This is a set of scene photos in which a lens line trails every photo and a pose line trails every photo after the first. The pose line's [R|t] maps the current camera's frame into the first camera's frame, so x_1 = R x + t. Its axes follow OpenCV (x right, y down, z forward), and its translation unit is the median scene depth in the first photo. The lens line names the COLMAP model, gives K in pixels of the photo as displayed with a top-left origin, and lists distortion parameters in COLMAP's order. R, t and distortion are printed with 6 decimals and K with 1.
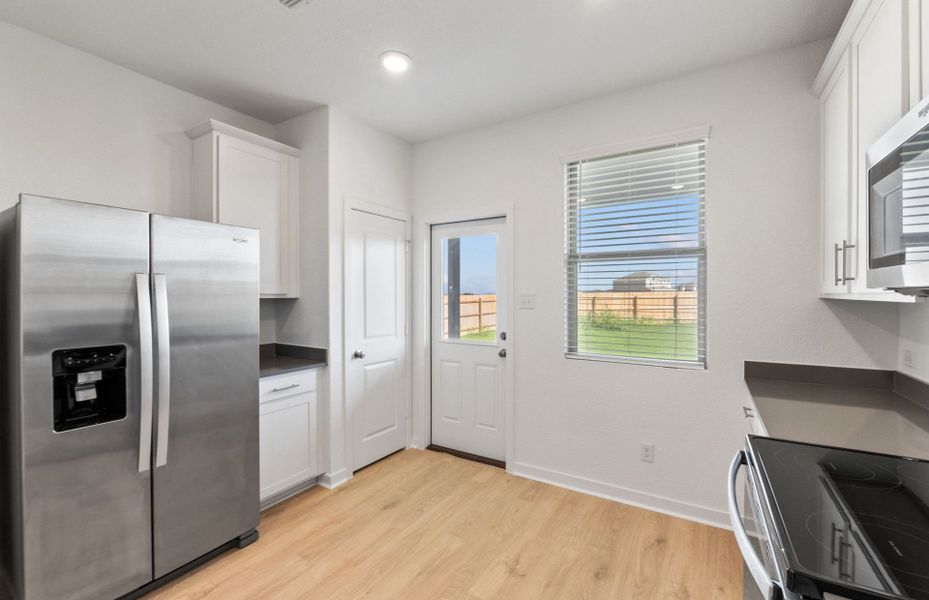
lens RADIAL K [[386.7, 0, 469.1], [0, 386.7, 299.7], [0, 0, 1]] dist [-0.005591, -0.000424]
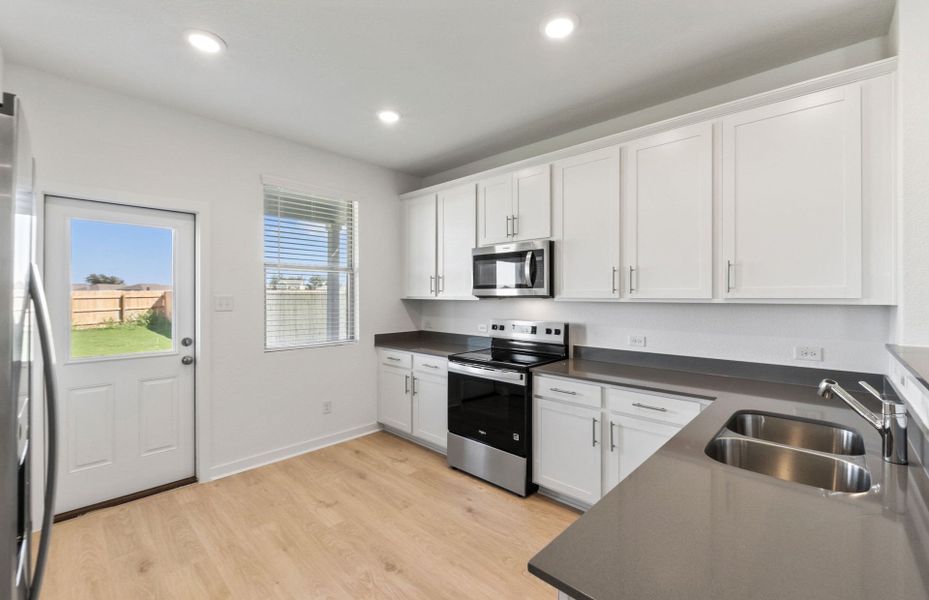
lens RADIAL K [[386.7, 0, 468.2], [0, 386.7, 294.4], [0, 0, 1]] dist [-0.005591, -0.000424]
pose [[0.209234, 0.000297, 0.977866, -0.828106], [0.006848, 0.999975, -0.001769, -0.016015], [-0.977842, 0.007067, 0.209227, 0.183834]]
